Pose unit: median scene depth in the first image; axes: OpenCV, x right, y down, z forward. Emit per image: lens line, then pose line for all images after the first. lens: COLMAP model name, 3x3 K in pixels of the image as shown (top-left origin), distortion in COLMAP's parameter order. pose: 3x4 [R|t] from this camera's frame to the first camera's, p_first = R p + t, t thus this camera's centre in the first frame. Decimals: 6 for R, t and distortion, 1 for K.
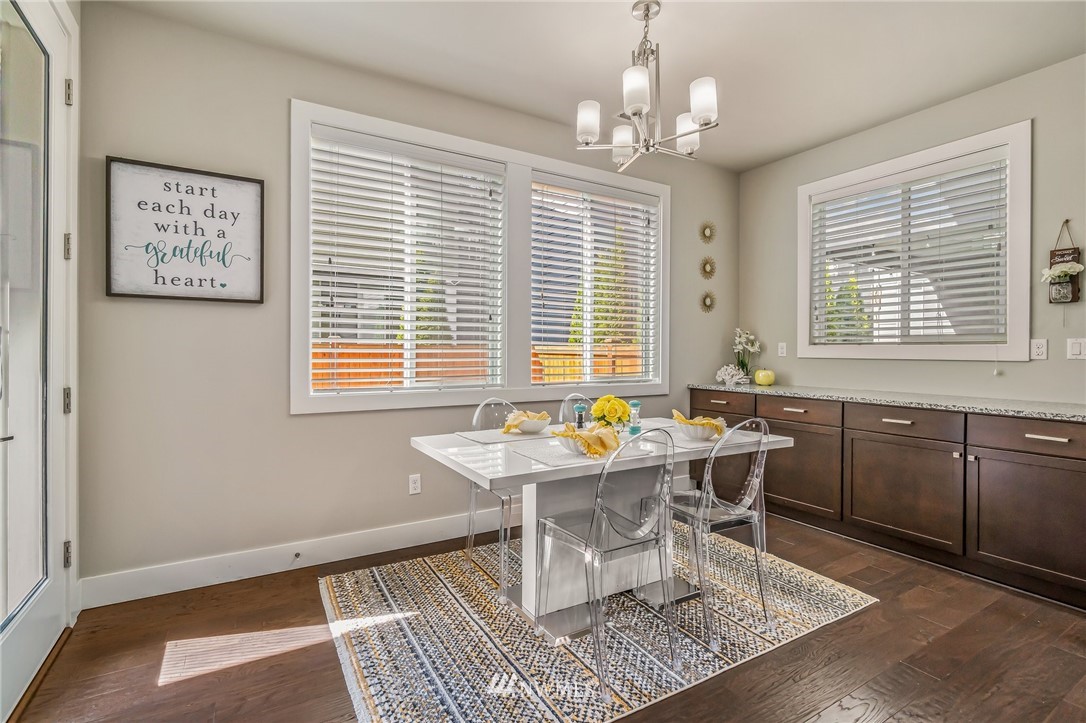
lens RADIAL K [[484.5, 0, 506.1], [0, 484.5, 350.6], [0, 0, 1]] dist [-0.017225, -0.000071]
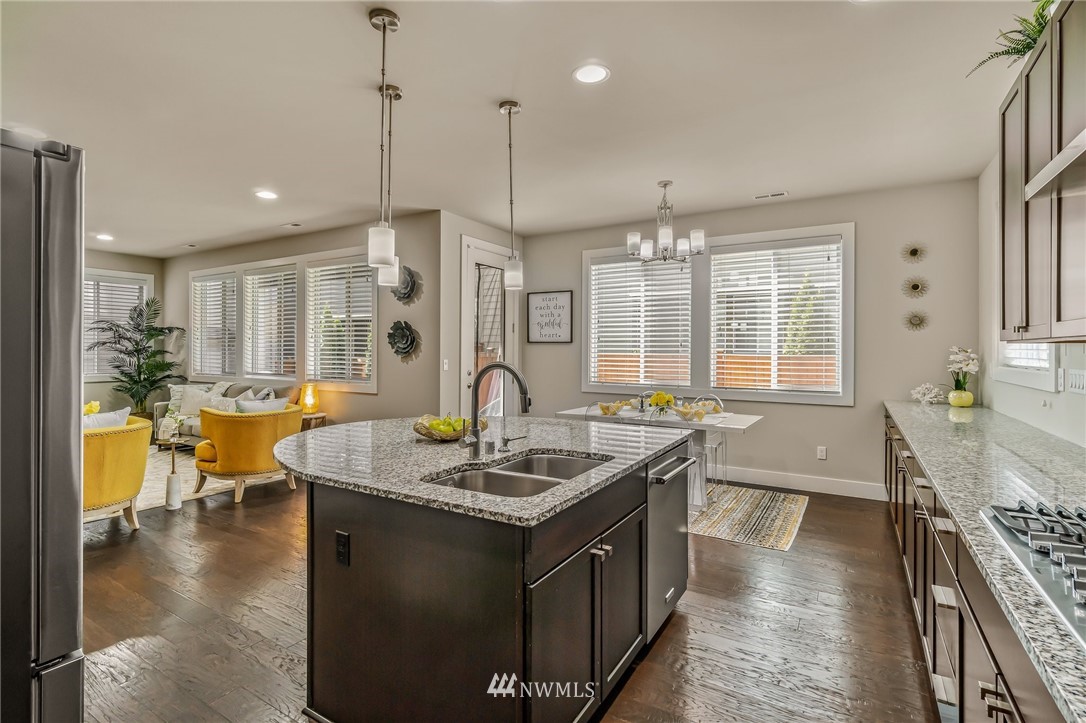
lens RADIAL K [[502.7, 0, 540.1], [0, 502.7, 353.3], [0, 0, 1]] dist [0.012487, -0.000173]
pose [[0.492277, -0.001840, -0.870436, 1.519199], [-0.005742, 0.999969, -0.005362, -0.033800], [0.870419, 0.007637, 0.492252, -0.323984]]
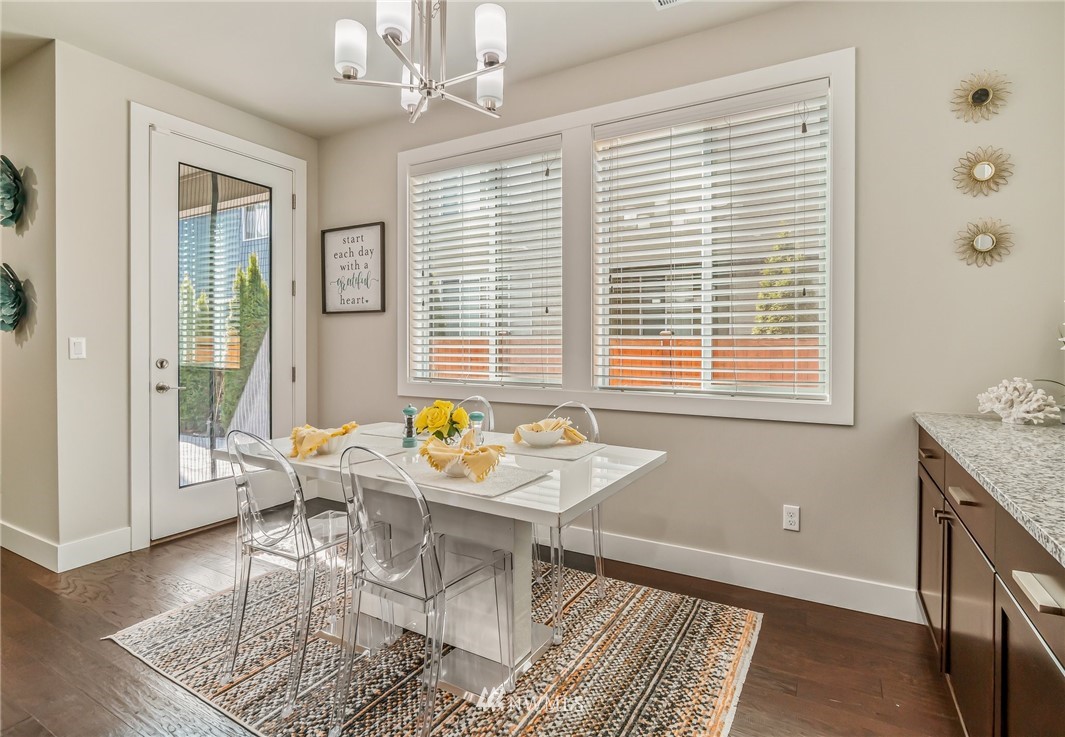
lens RADIAL K [[540.2, 0, 534.0], [0, 540.2, 349.1], [0, 0, 1]] dist [-0.001502, -0.000391]
pose [[0.525471, 0.001907, -0.850809, 1.016130], [-0.002027, 0.999997, 0.000990, 0.005227], [0.850809, 0.001204, 0.525474, 0.555525]]
